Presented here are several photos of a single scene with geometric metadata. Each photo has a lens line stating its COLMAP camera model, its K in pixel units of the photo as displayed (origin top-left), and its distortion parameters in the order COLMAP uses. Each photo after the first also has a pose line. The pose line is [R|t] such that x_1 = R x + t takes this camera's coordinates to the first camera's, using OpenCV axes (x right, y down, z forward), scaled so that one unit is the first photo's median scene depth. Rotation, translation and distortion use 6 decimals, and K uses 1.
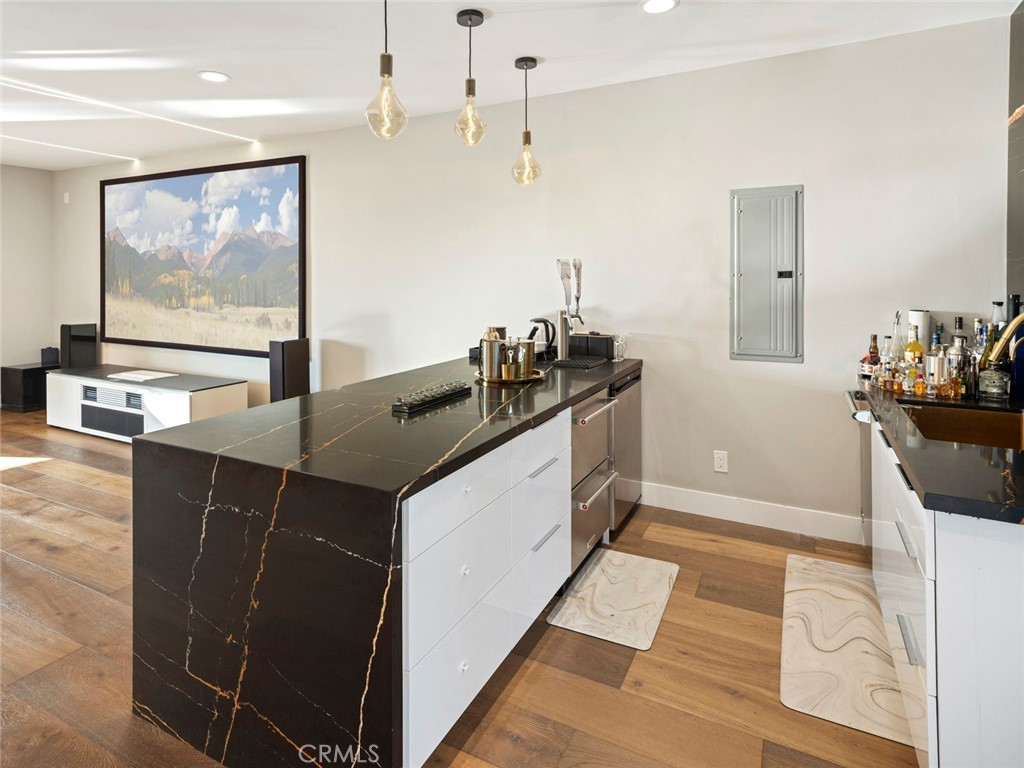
lens RADIAL K [[565.0, 0, 512.1], [0, 565.0, 346.1], [0, 0, 1]] dist [0.003323, 0.002828]
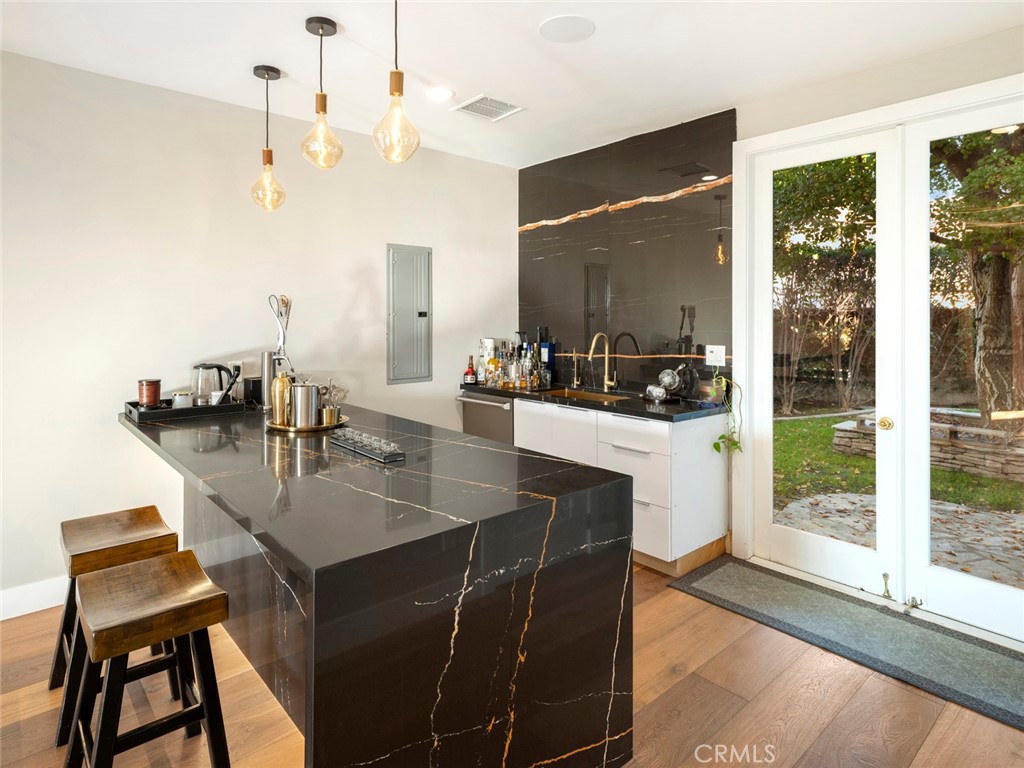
lens RADIAL K [[565.0, 0, 511.7], [0, 565.0, 383.3], [0, 0, 1]] dist [0.003323, 0.002828]
pose [[0.369249, -0.102199, 0.923694, -0.668533], [0.111116, 0.991660, 0.065300, -0.030872], [-0.922664, 0.078525, 0.377525, 0.330586]]
